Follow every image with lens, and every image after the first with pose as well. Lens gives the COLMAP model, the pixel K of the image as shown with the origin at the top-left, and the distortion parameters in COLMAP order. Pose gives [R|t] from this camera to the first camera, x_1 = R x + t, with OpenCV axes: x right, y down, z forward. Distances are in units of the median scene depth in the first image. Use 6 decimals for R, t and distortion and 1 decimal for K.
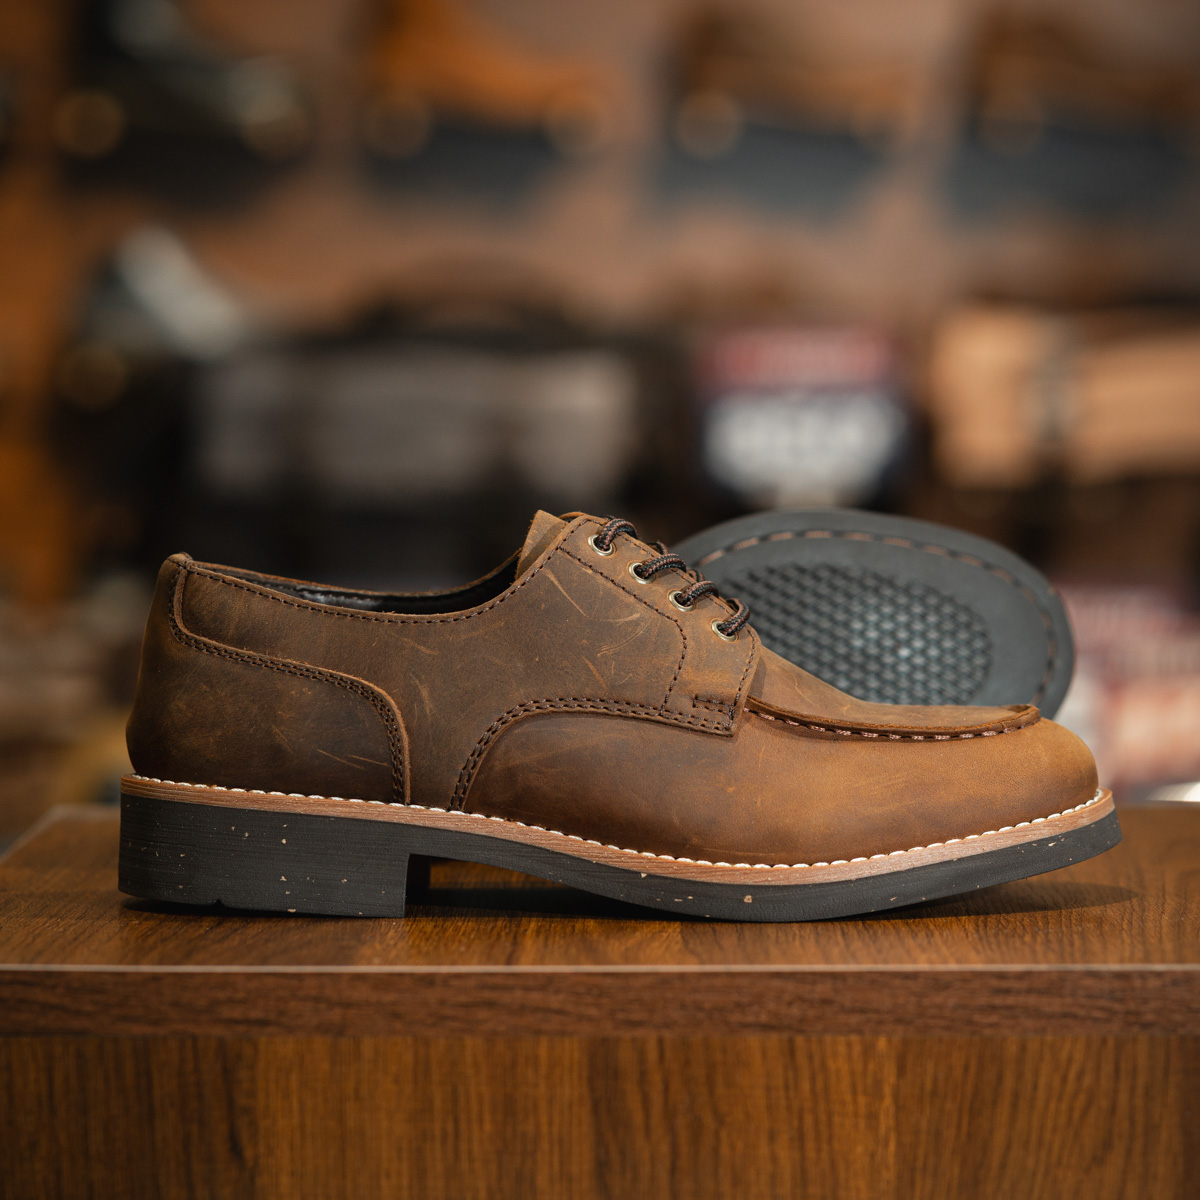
lens RADIAL K [[5095.9, 0, 656.0], [0, 5095.9, 663.3], [0, 0, 1]] dist [-0.014479, 0.000000]
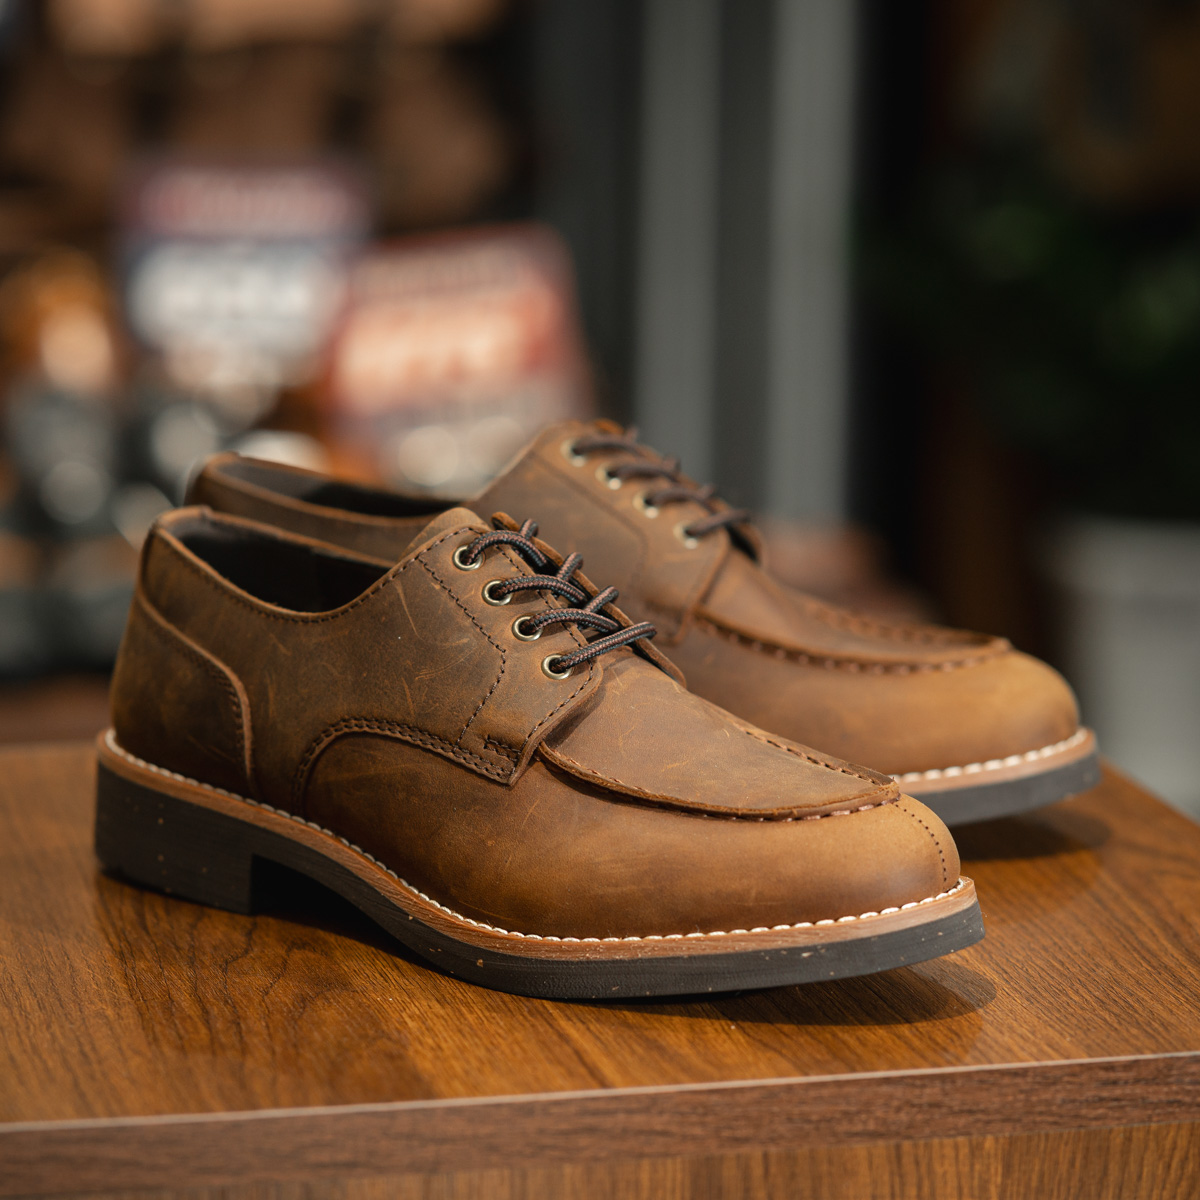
lens RADIAL K [[5095.9, 0, 596.4], [0, 5095.9, 600.5], [0, 0, 1]] dist [-0.014479, 0.000000]
pose [[0.763702, 0.129781, -0.632389, 0.612987], [-0.055189, 0.989123, 0.136343, -0.147374], [0.643206, -0.069224, 0.762558, 0.299873]]
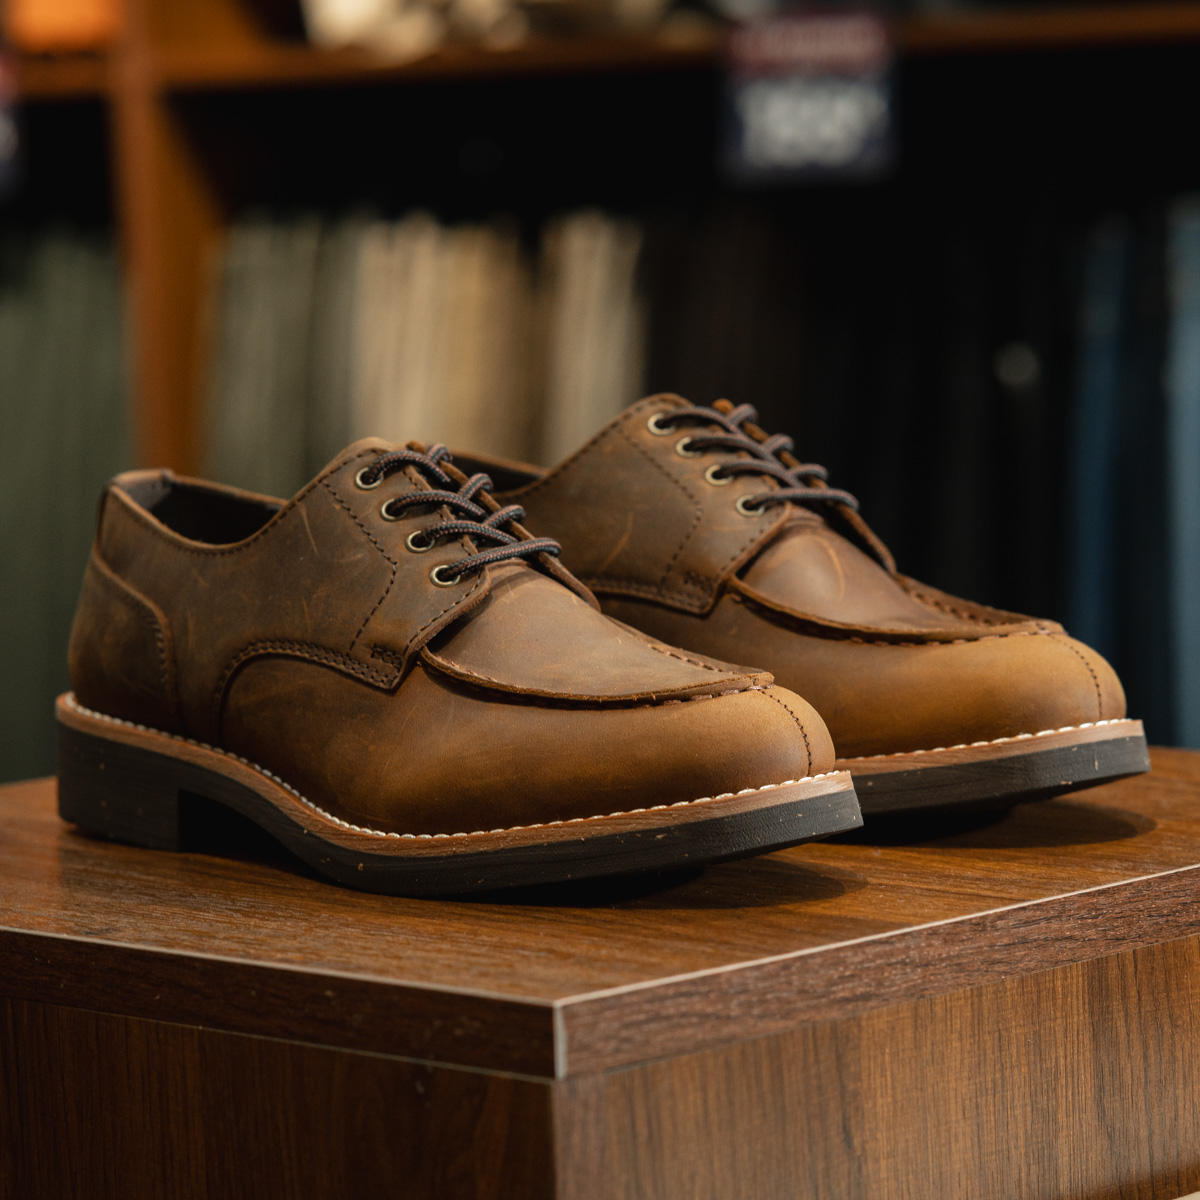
lens RADIAL K [[5095.9, 0, 603.2], [0, 5095.9, 596.9], [0, 0, 1]] dist [-0.014479, 0.000000]
pose [[0.664651, 0.052606, -0.745300, 0.733762], [-0.020685, 0.998431, 0.052027, -0.052142], [0.746868, -0.019163, 0.664696, 0.409183]]
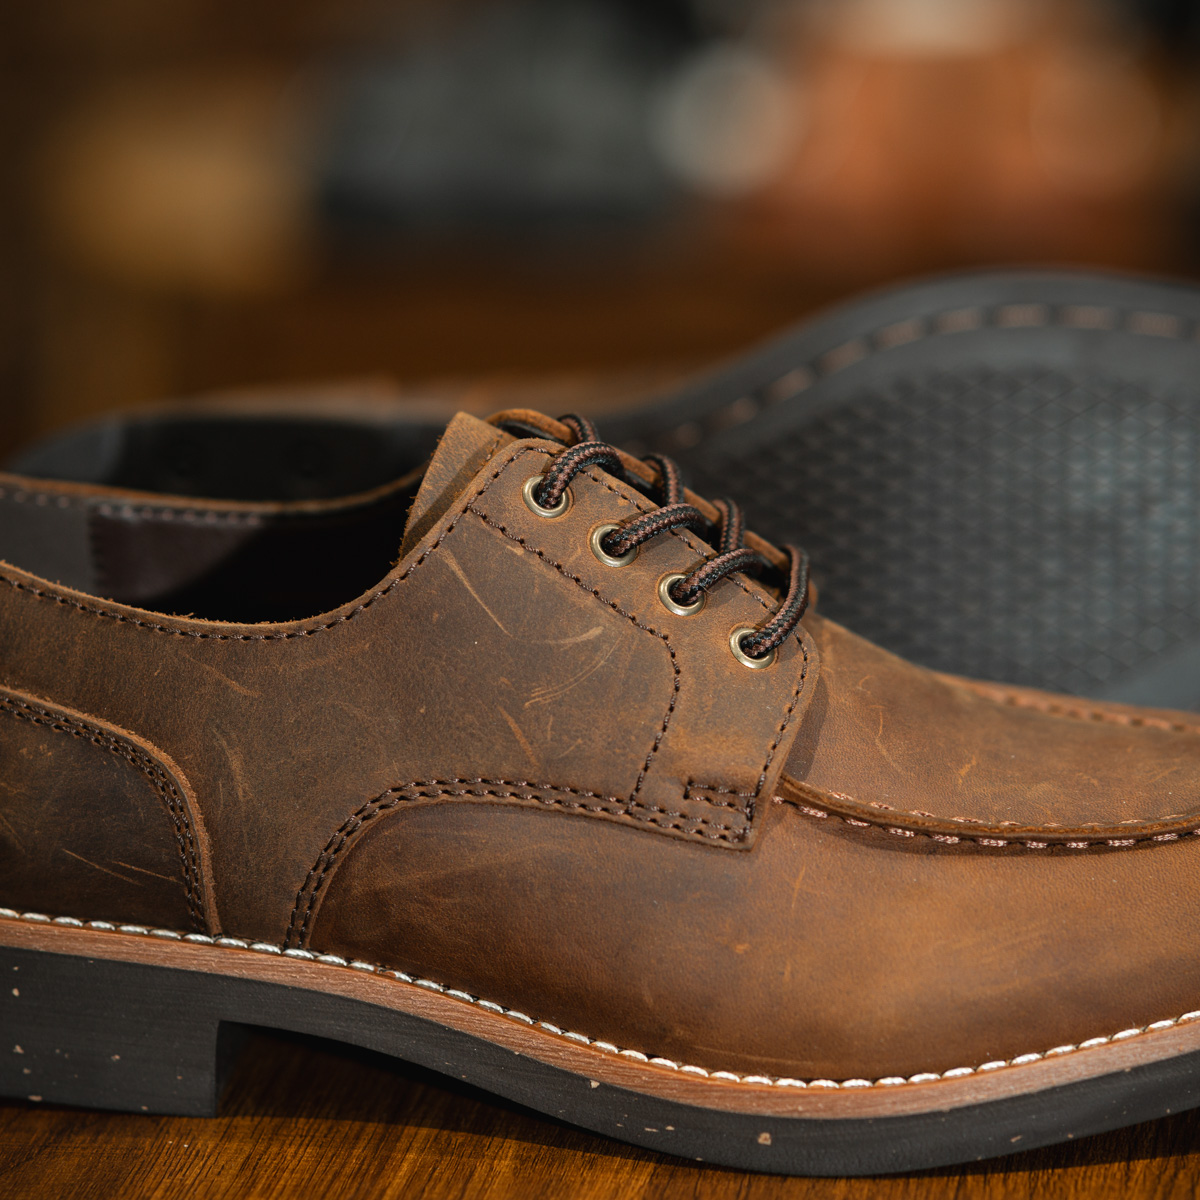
lens RADIAL K [[5095.9, 0, 610.0], [0, 5095.9, 600.2], [0, 0, 1]] dist [-0.014479, 0.000000]
pose [[0.984925, 0.030096, -0.170342, 0.098034], [0.011853, 0.970692, 0.240034, -0.154409], [0.172574, -0.238435, 0.955702, 0.443869]]
